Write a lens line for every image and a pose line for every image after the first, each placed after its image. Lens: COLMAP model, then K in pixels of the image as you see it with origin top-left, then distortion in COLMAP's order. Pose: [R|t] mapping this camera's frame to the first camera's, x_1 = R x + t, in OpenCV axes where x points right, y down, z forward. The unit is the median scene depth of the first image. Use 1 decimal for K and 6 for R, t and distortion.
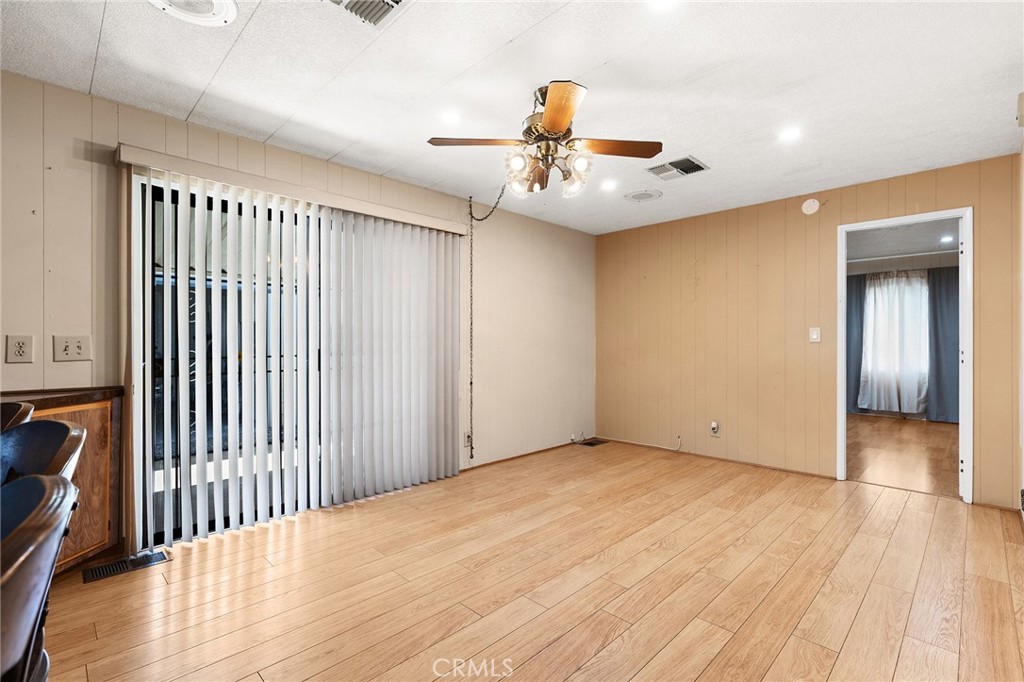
lens RADIAL K [[461.7, 0, 517.4], [0, 461.7, 341.2], [0, 0, 1]] dist [0.004017, -0.001174]
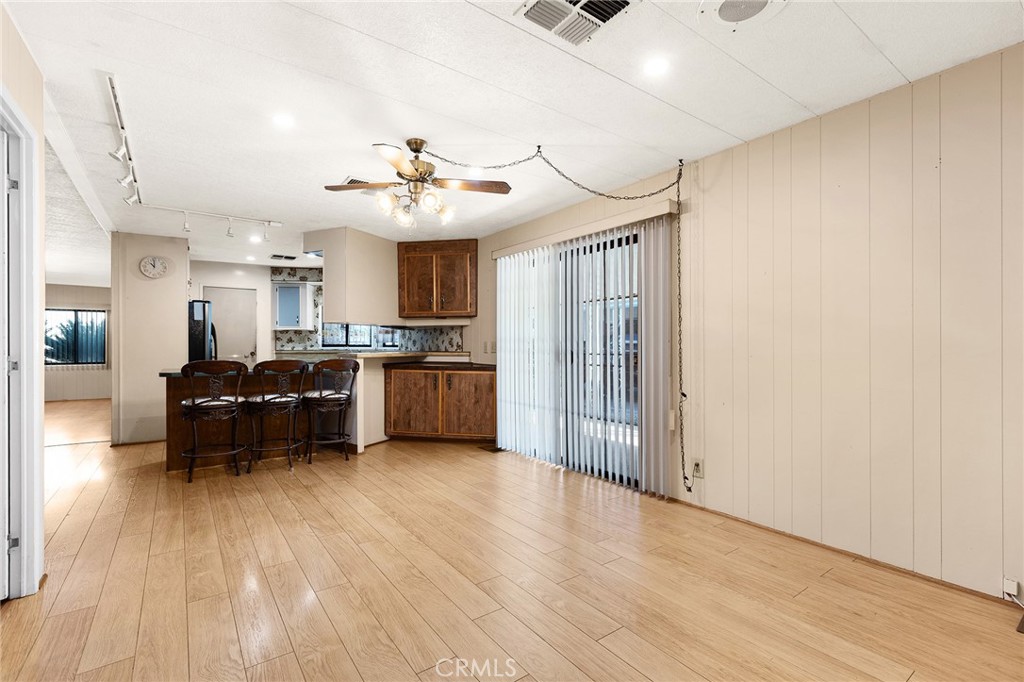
lens RADIAL K [[461.7, 0, 516.7], [0, 461.7, 344.4], [0, 0, 1]] dist [0.004017, -0.001174]
pose [[-0.155188, -0.003456, -0.987879, 0.776629], [0.003614, 0.999985, -0.004066, 0.007805], [0.987878, -0.004201, -0.155173, 0.903235]]
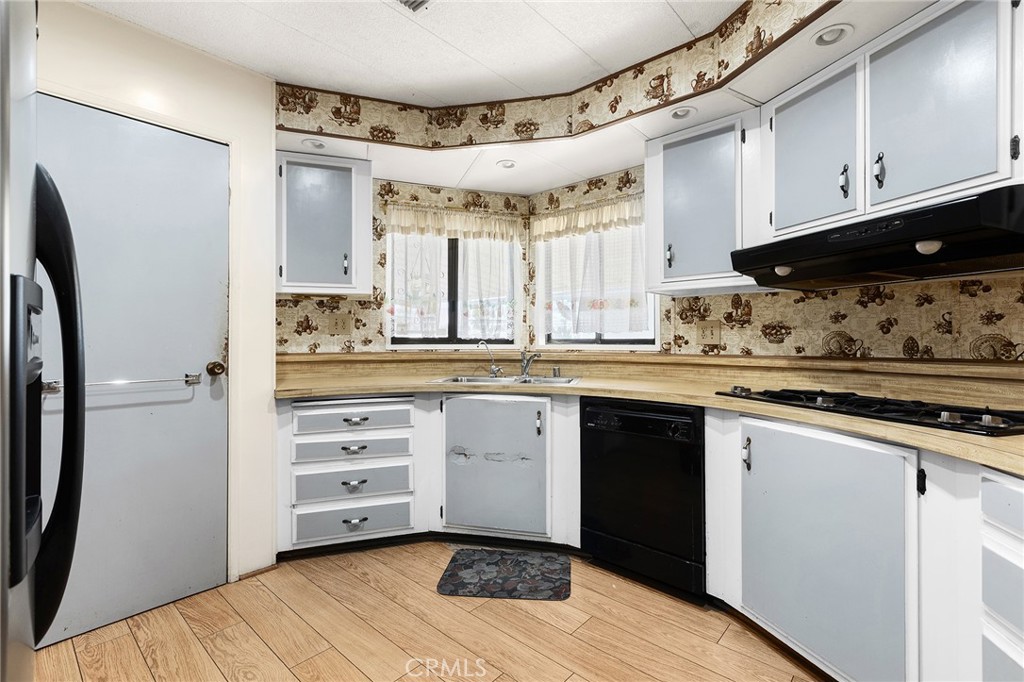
lens RADIAL K [[461.7, 0, 520.7], [0, 461.7, 338.1], [0, 0, 1]] dist [0.004017, -0.001174]
pose [[0.063758, -0.006558, -0.997944, -0.410178], [0.002310, 0.999977, -0.006424, 0.002624], [0.997963, -0.001896, 0.063772, -0.176799]]
